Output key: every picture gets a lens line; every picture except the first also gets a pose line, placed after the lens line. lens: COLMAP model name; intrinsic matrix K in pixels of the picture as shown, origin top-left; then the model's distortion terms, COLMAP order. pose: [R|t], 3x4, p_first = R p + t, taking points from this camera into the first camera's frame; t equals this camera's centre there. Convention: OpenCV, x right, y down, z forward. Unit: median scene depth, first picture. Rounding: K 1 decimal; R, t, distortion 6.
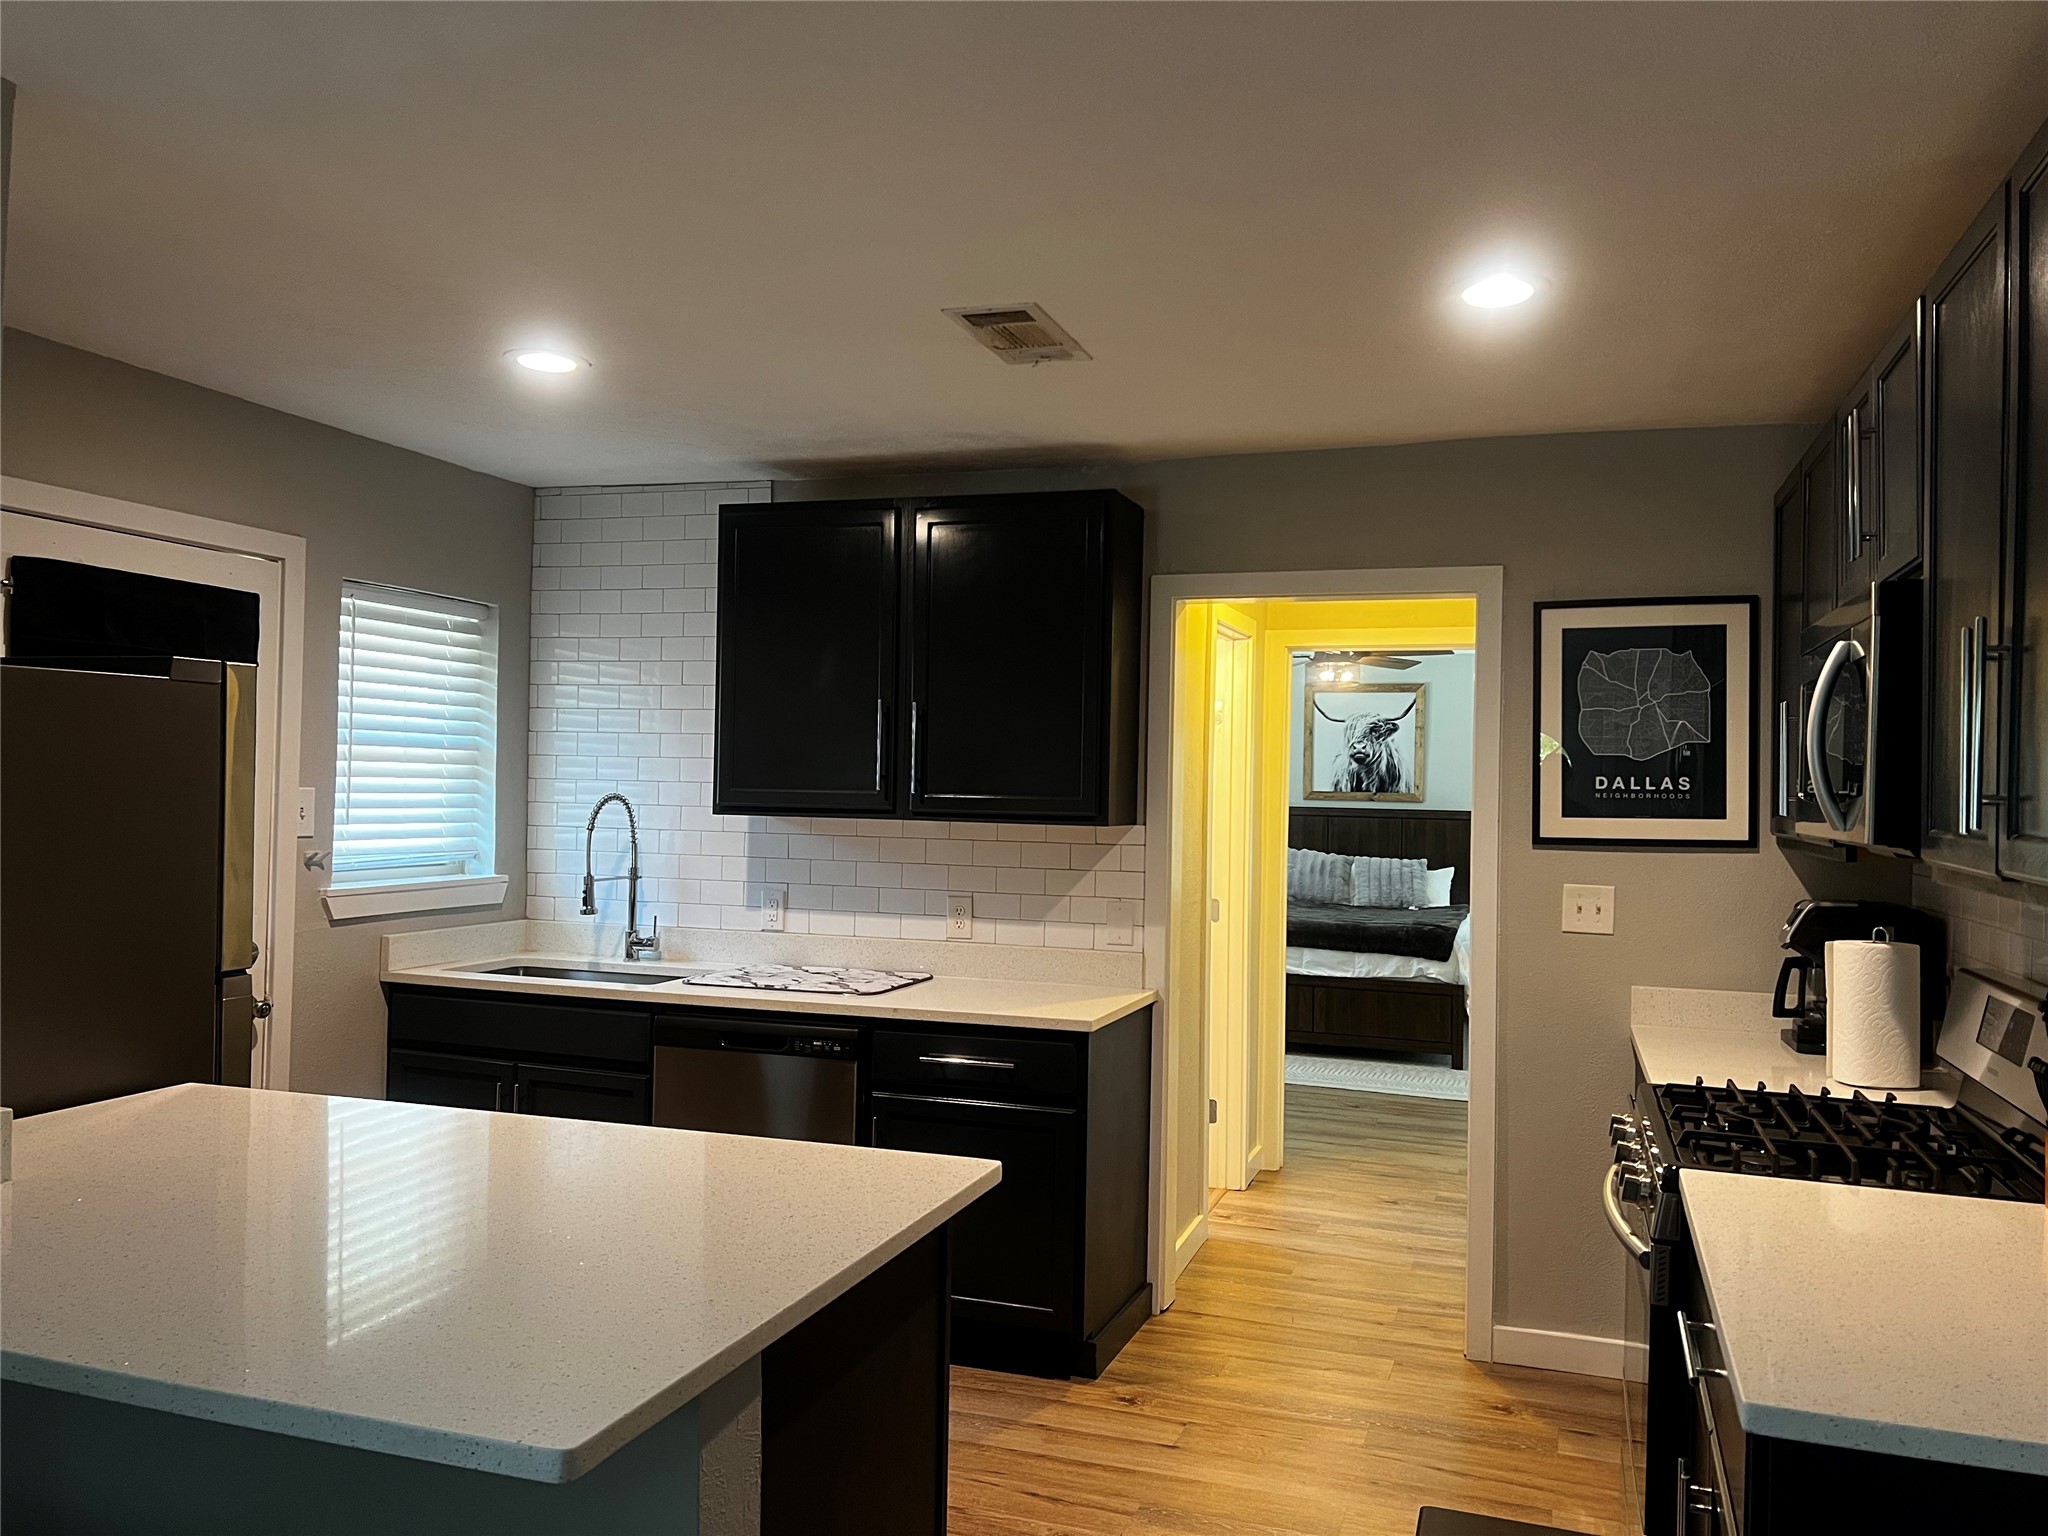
lens RADIAL K [[1541.2, 0, 1055.7], [0, 1541.2, 771.2], [0, 0, 1]] dist [0.066537, -0.087480]
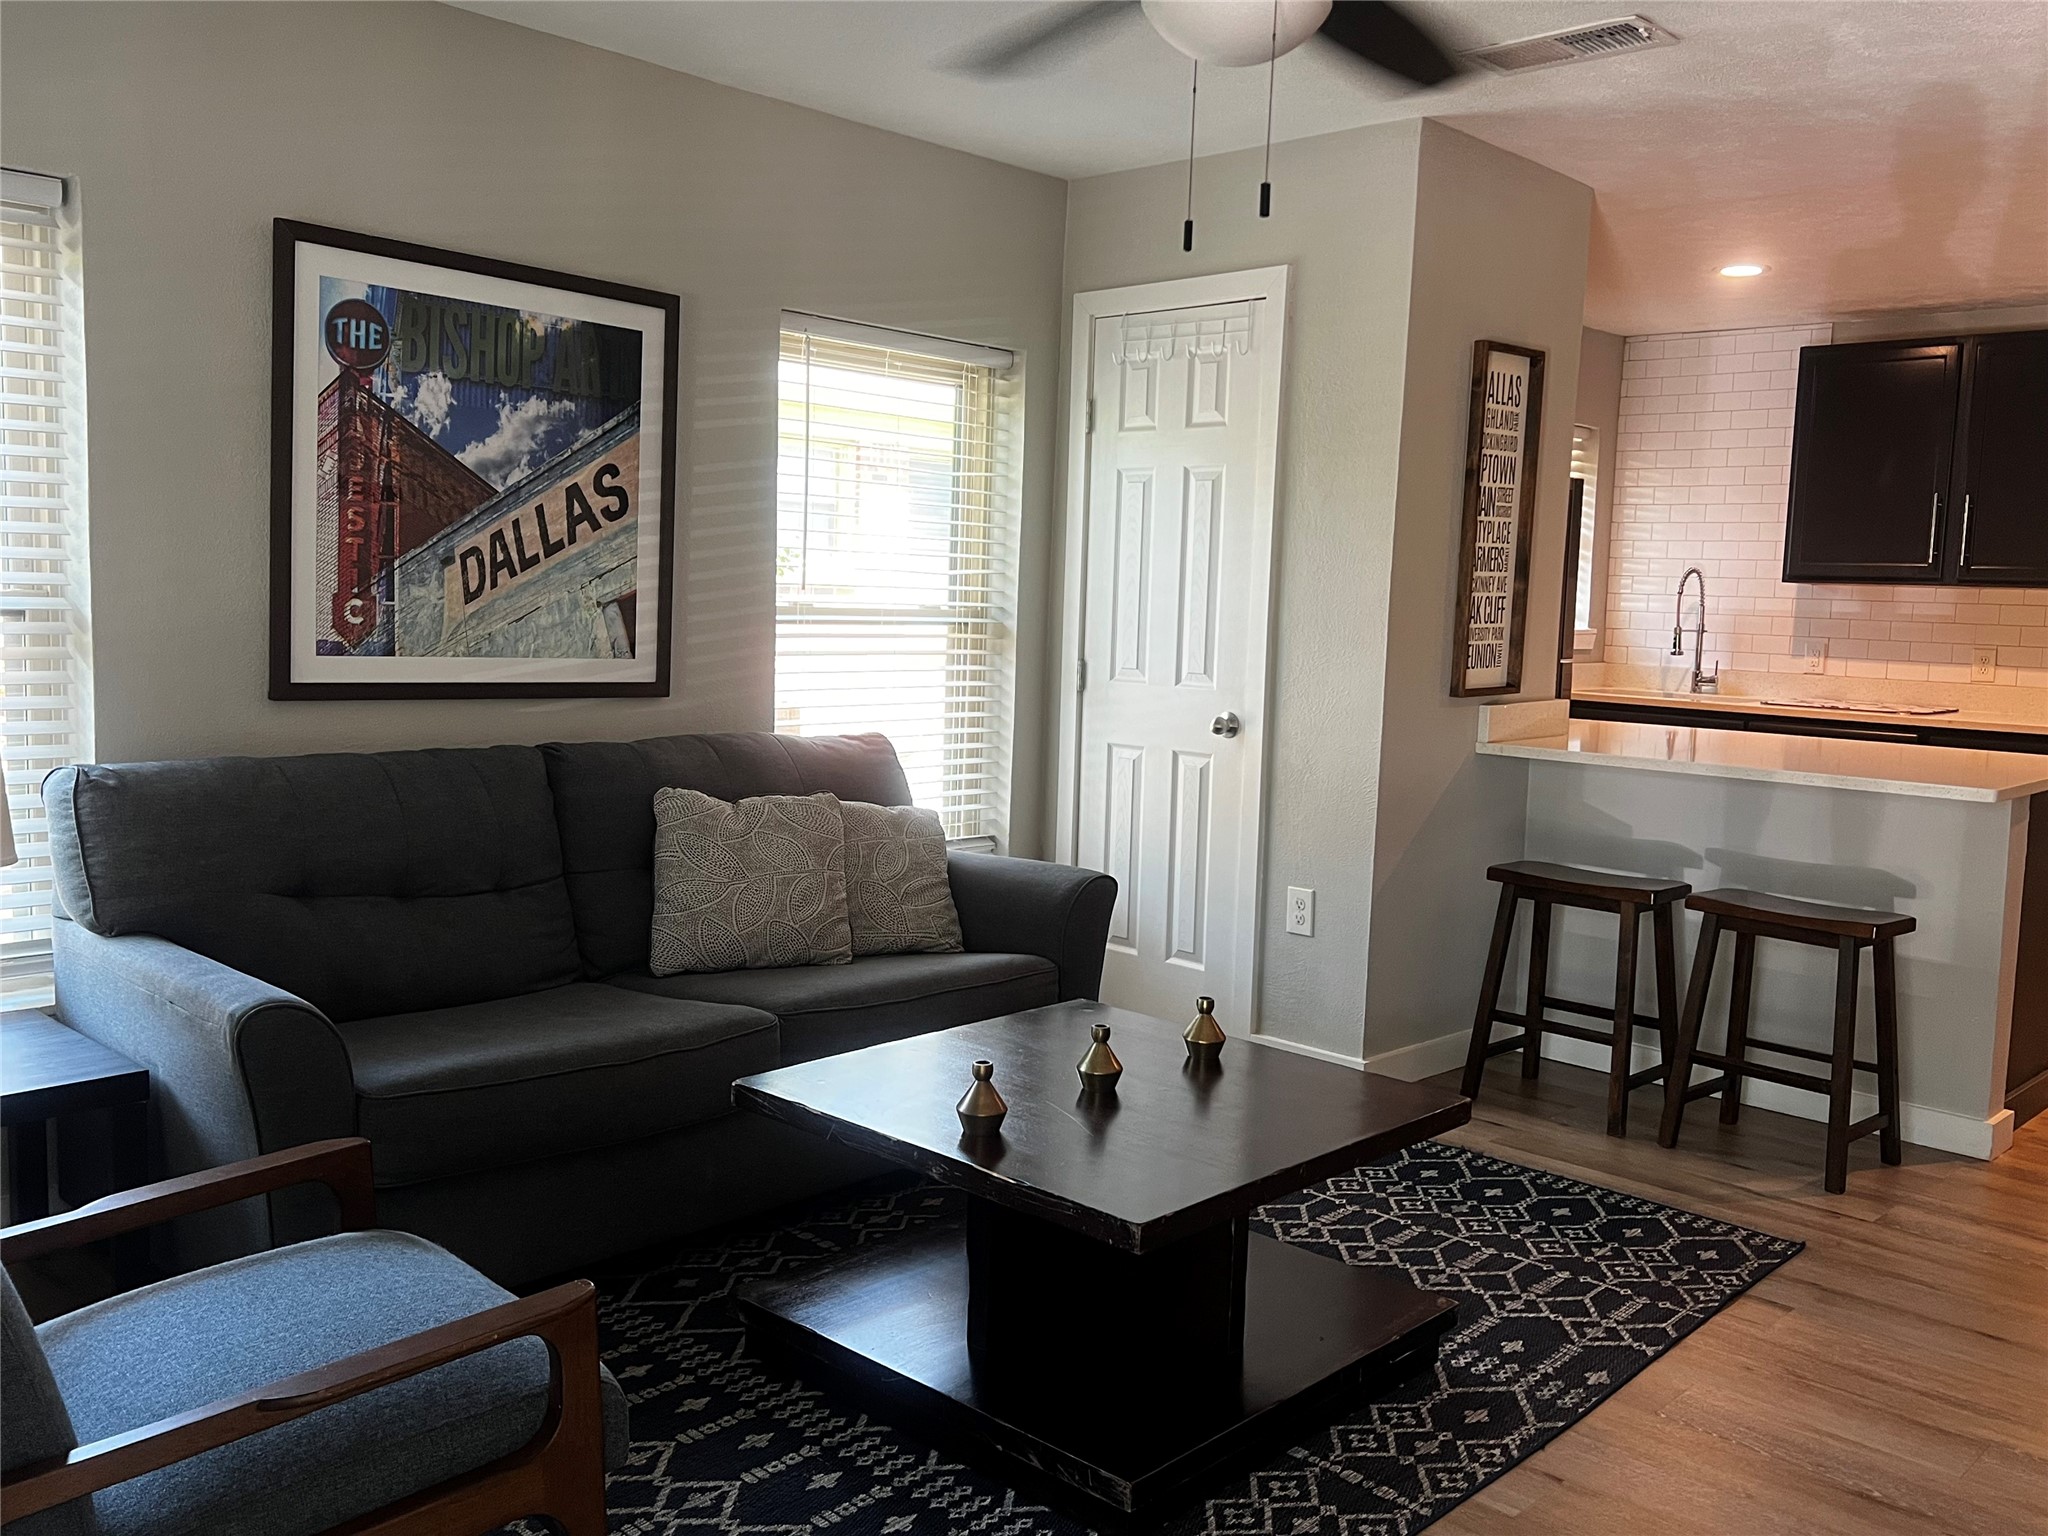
lens RADIAL K [[1740.7, 0, 1043.1], [0, 1740.7, 775.3], [0, 0, 1]] dist [0.077366, -0.098337]
pose [[0.904749, 0.054150, -0.422489, -0.077856], [-0.007780, 0.993821, 0.110718, 0.016009], [0.425874, -0.096885, 0.899580, -0.352612]]
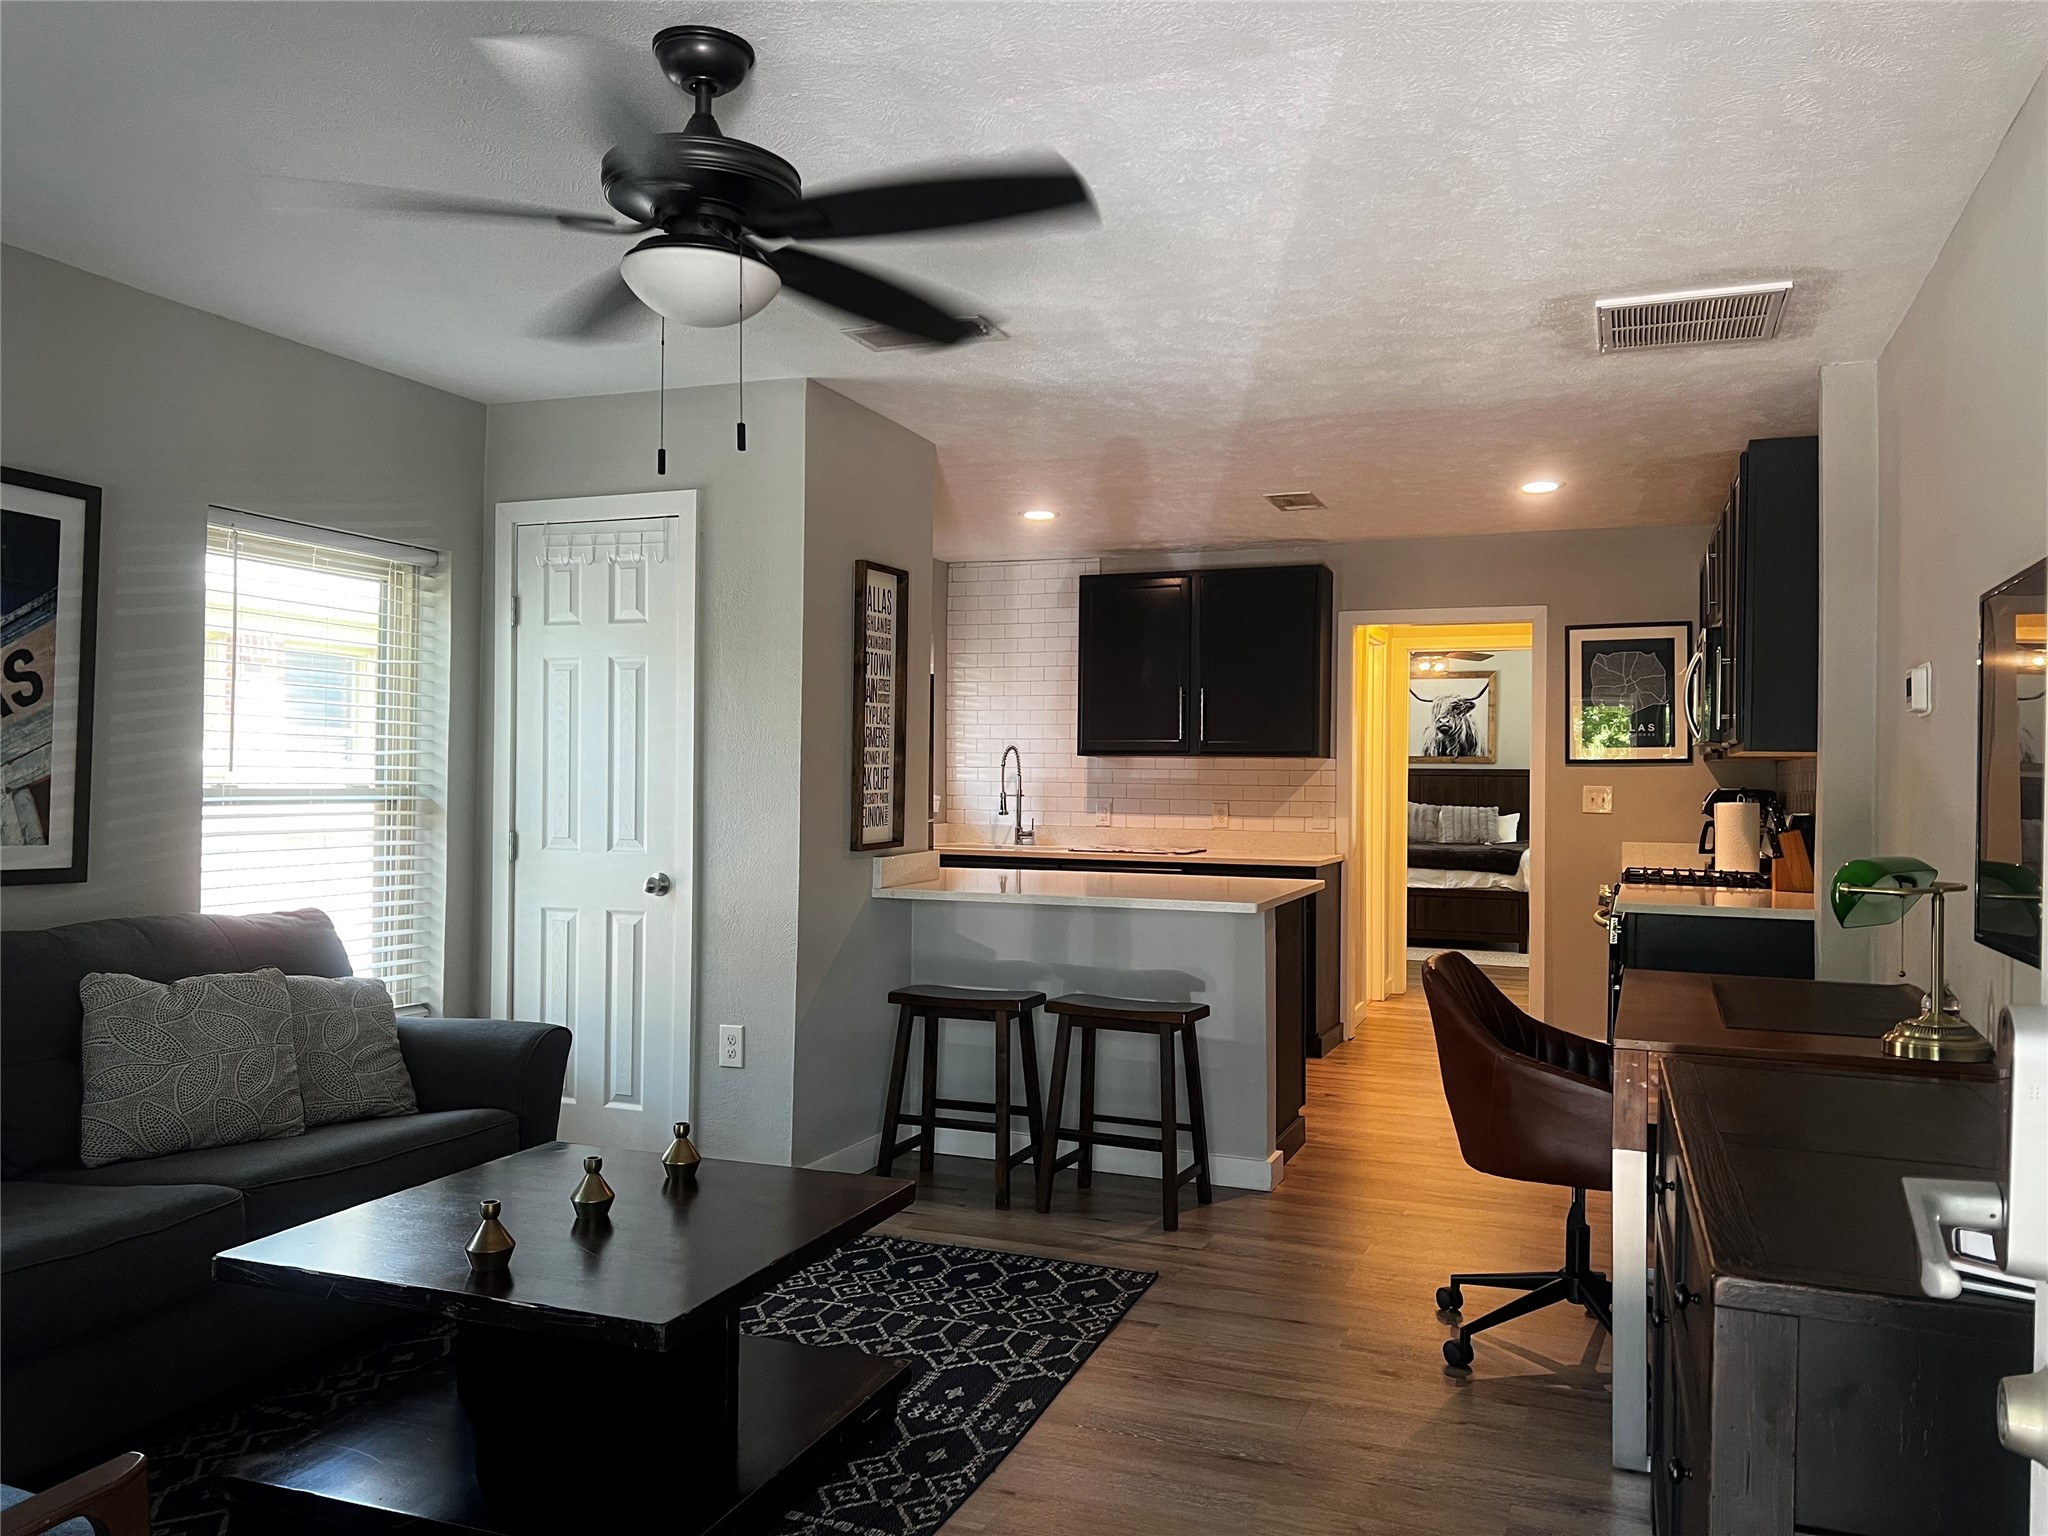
lens RADIAL K [[1541.2, 0, 1037.4], [0, 1541.2, 774.5], [0, 0, 1]] dist [0.066537, -0.087480]
pose [[0.998732, -0.009732, -0.049386, -0.096249], [0.010133, 0.999918, 0.007858, 0.018685], [0.049306, -0.008349, 0.998749, -0.372583]]
